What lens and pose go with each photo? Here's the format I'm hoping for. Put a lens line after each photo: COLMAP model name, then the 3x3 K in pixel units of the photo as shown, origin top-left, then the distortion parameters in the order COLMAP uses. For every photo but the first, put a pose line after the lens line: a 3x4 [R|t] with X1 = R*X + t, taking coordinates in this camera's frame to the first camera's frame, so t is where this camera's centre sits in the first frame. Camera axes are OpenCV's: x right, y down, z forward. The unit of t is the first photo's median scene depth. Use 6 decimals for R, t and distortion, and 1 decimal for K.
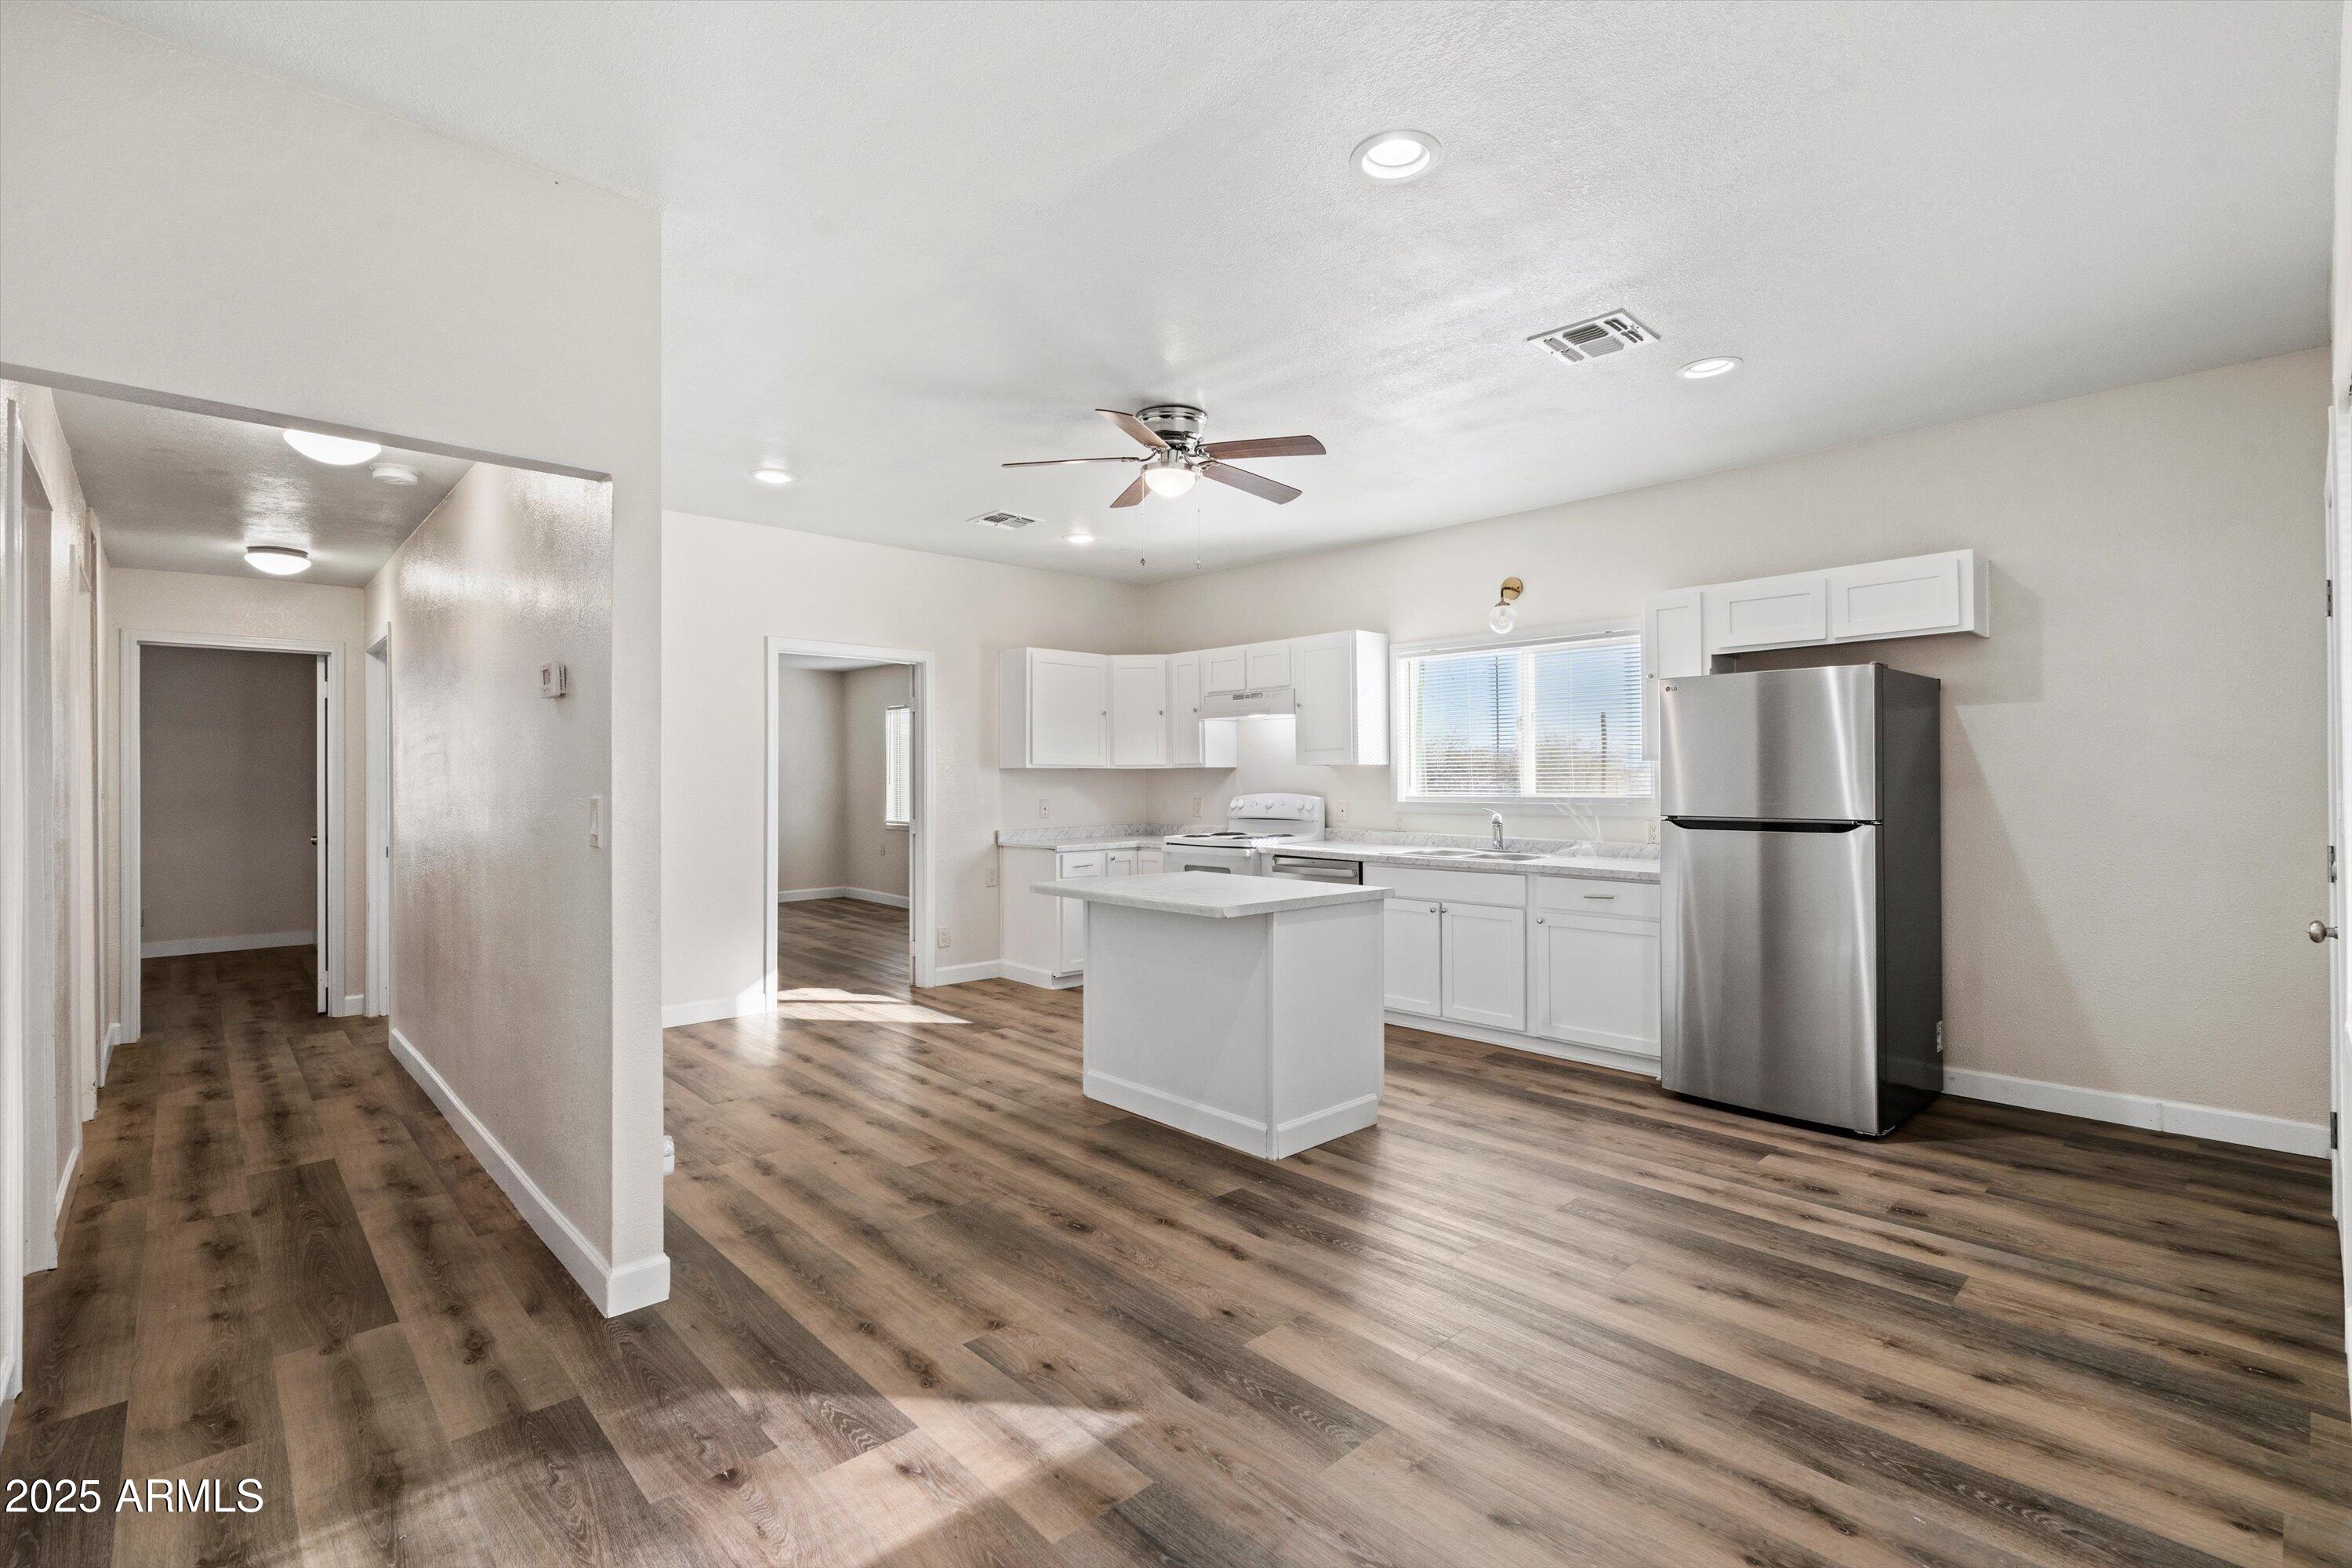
lens RADIAL K [[1063.5, 0, 1176.4], [0, 1063.5, 772.2], [0, 0, 1]] dist [-0.011722, 0.002055]
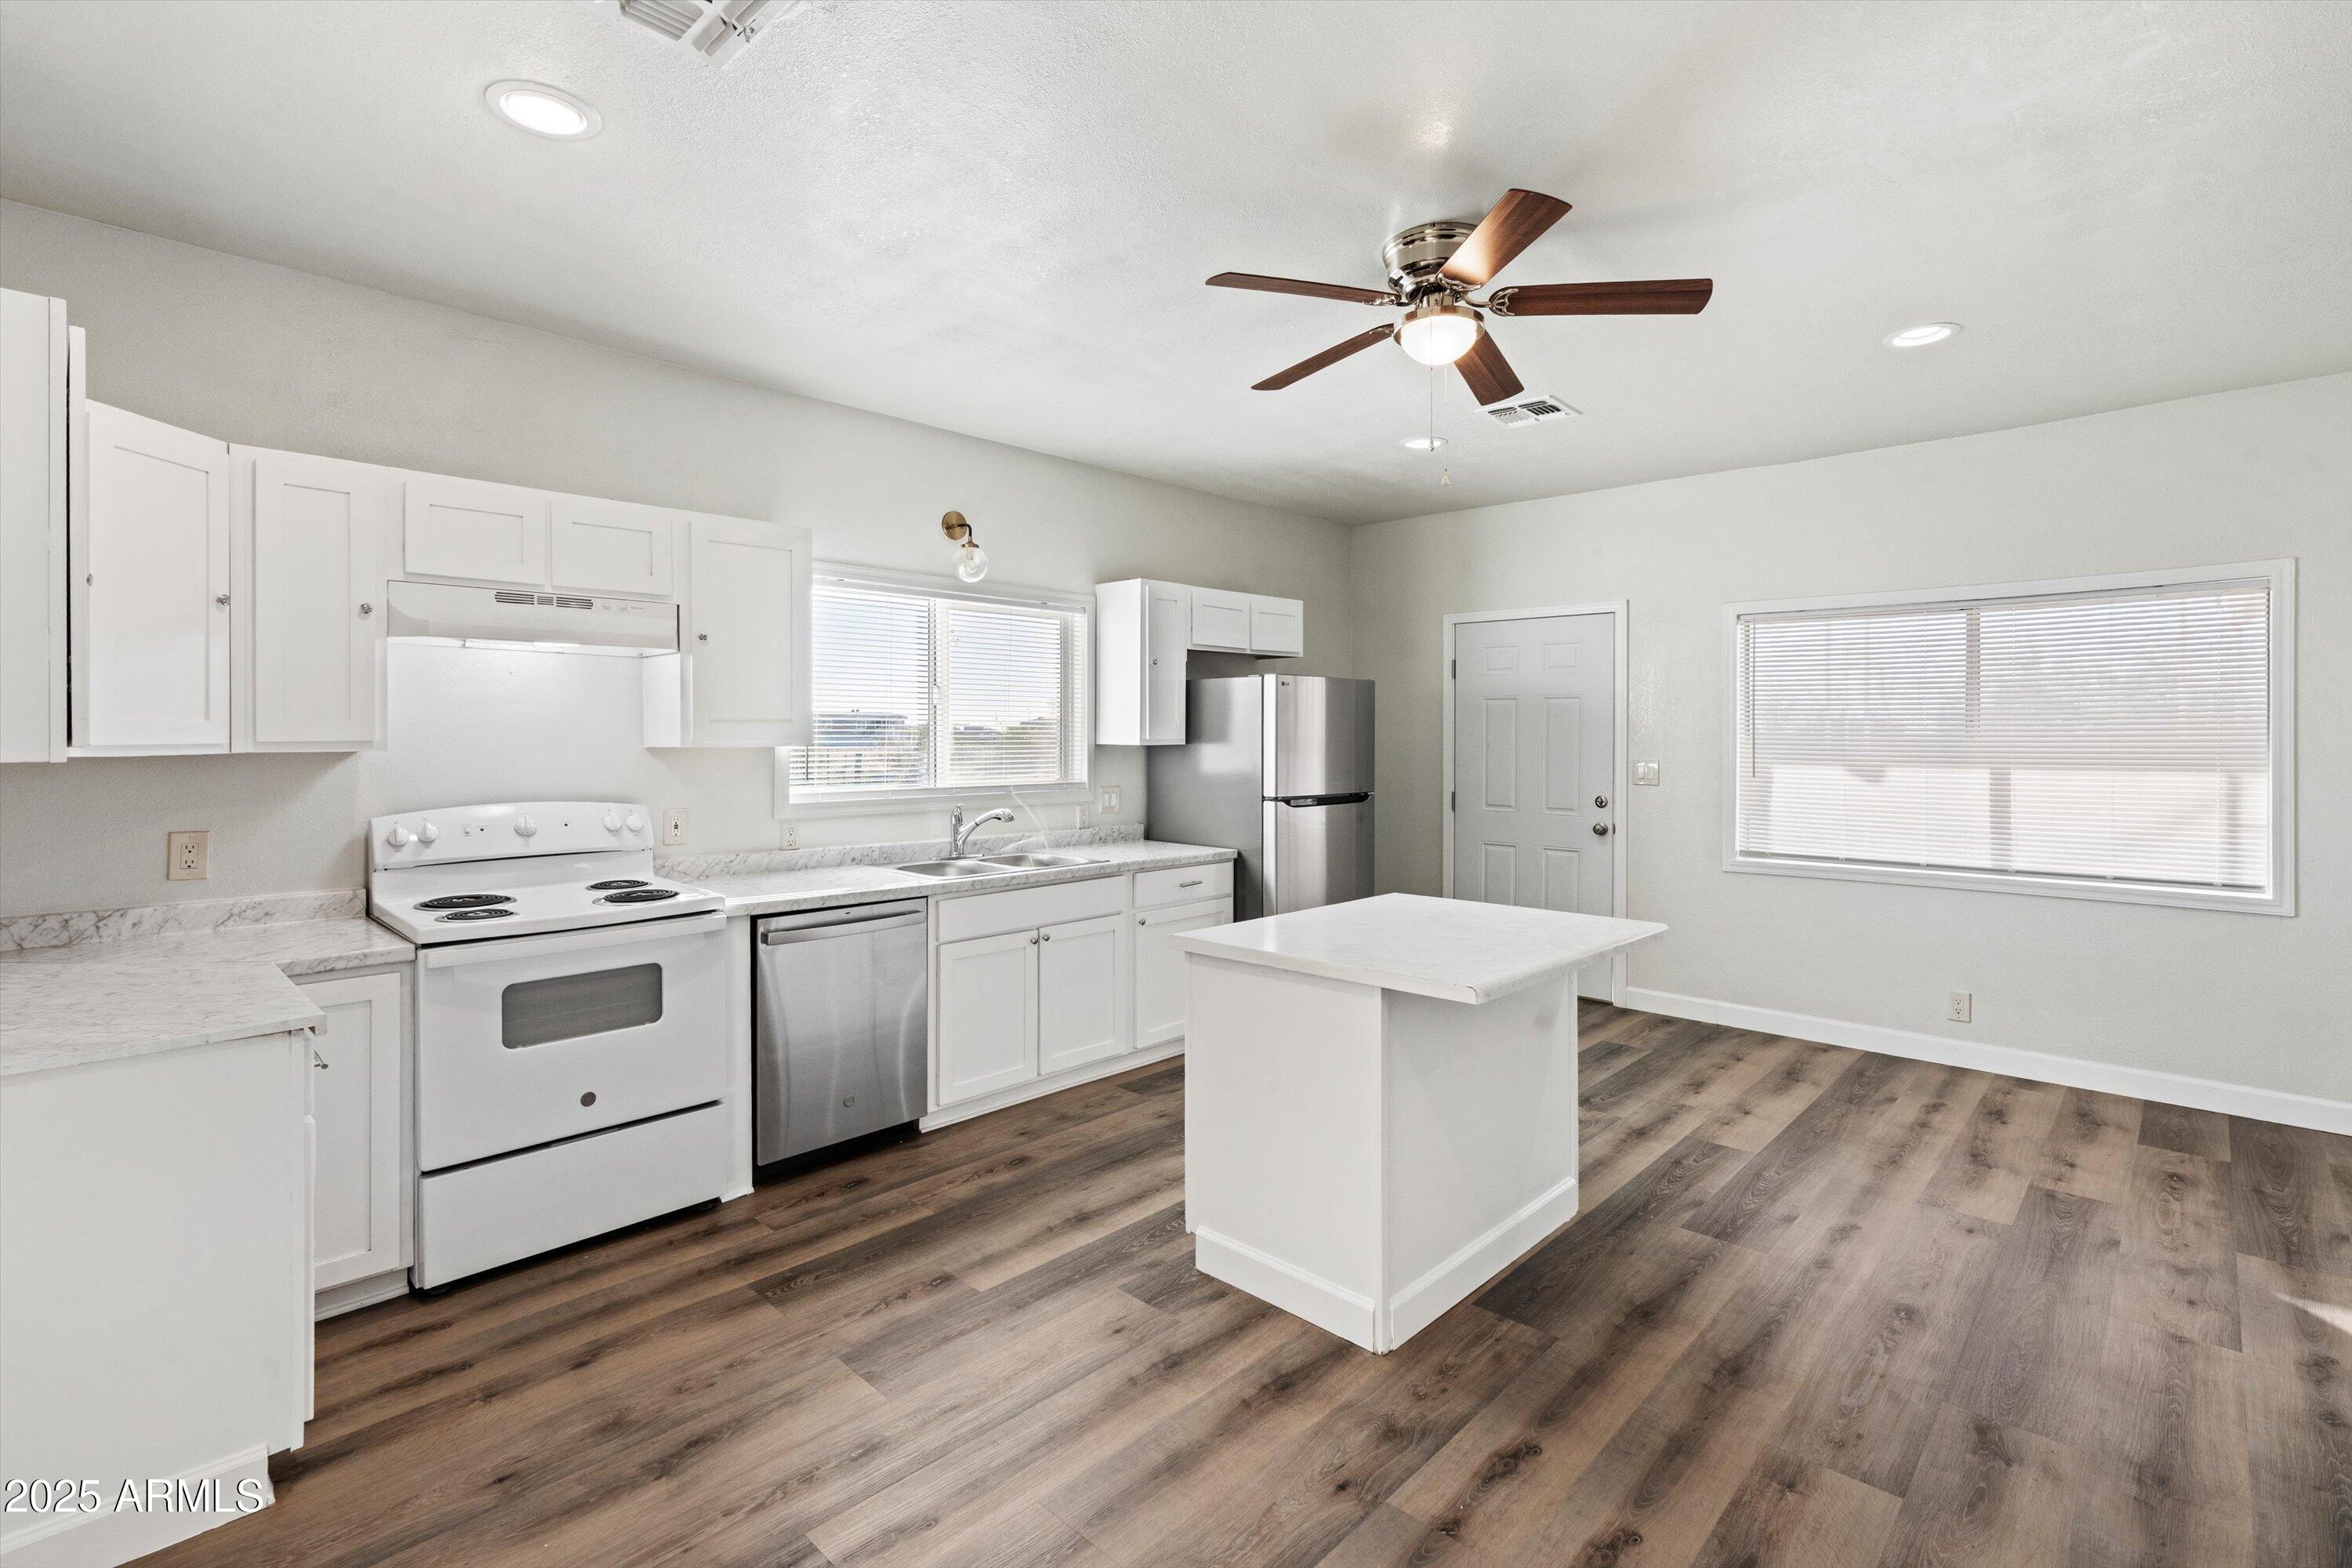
lens RADIAL K [[1063.5, 0, 1172.7], [0, 1063.5, 751.1], [0, 0, 1]] dist [-0.011722, 0.002055]
pose [[-0.039897, -0.012155, 0.999130, -0.485650], [-0.005934, 0.999911, 0.011927, -0.014254], [-0.999186, -0.005453, -0.039965, 0.869746]]
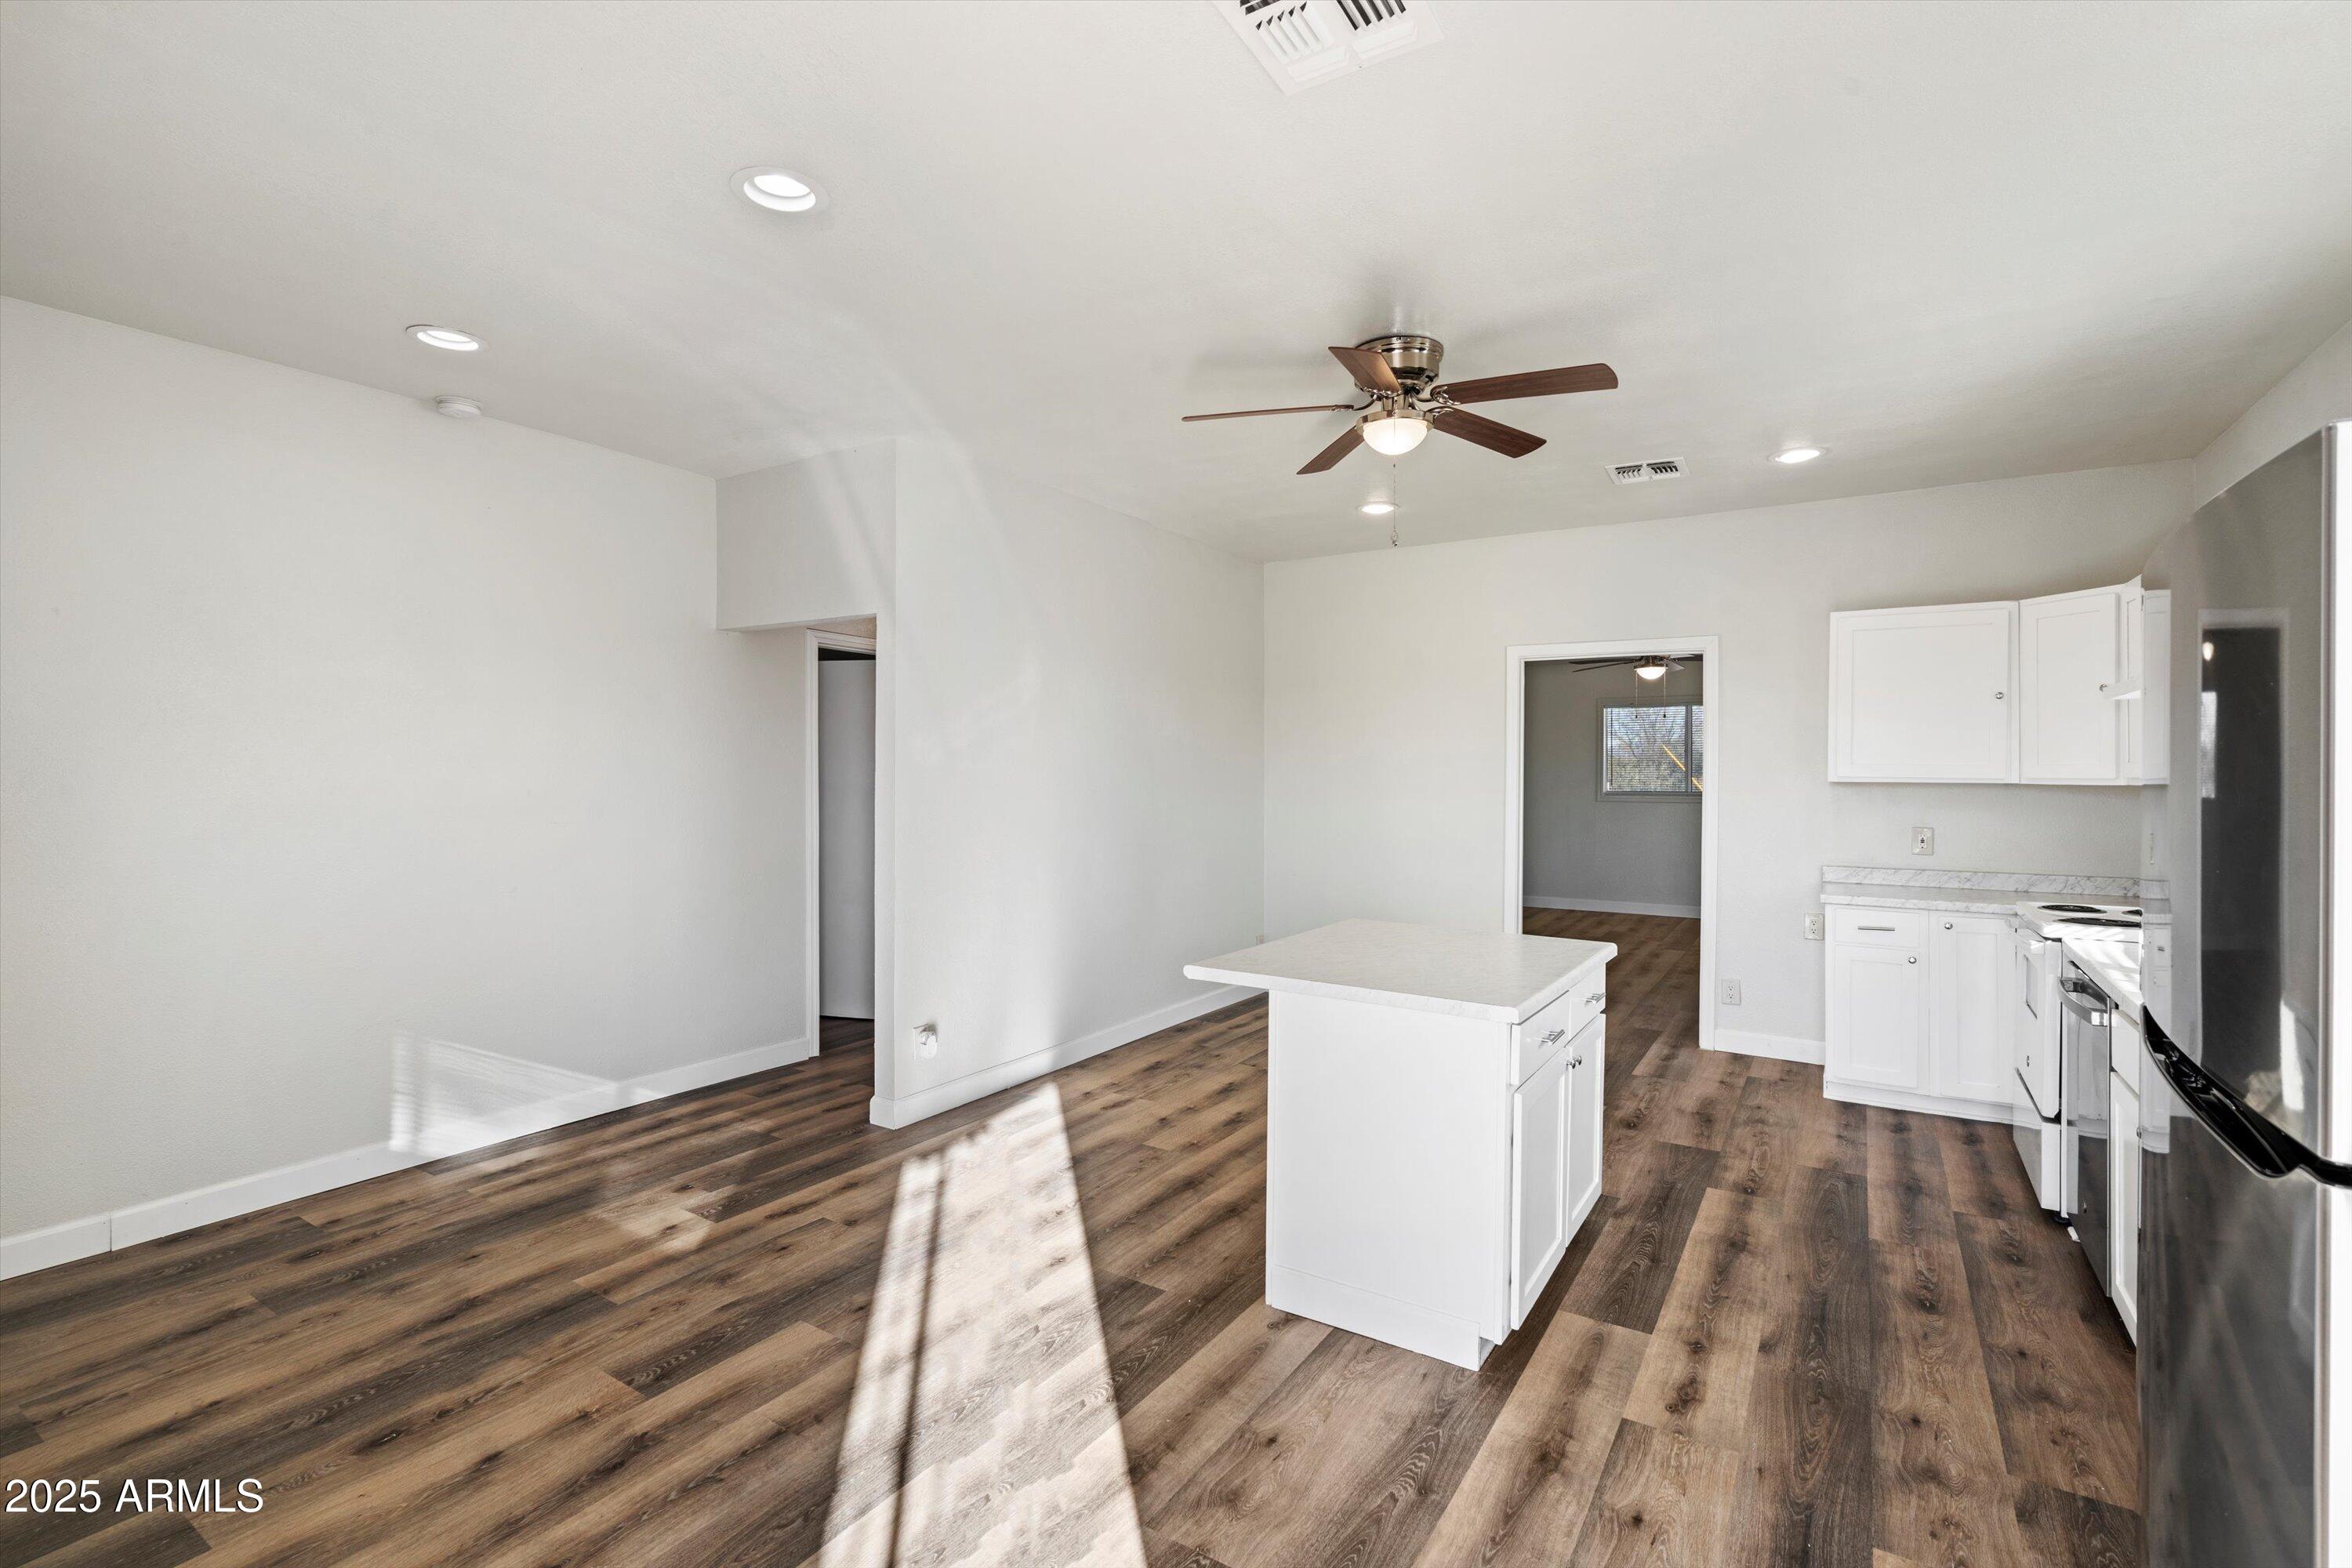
lens RADIAL K [[1063.5, 0, 1184.5], [0, 1063.5, 775.5], [0, 0, 1]] dist [-0.011722, 0.002055]
pose [[0.241274, 0.012781, -0.970373, 0.527875], [0.002326, 0.999903, 0.013748, -0.022658], [0.970454, -0.005574, 0.241221, 0.478079]]
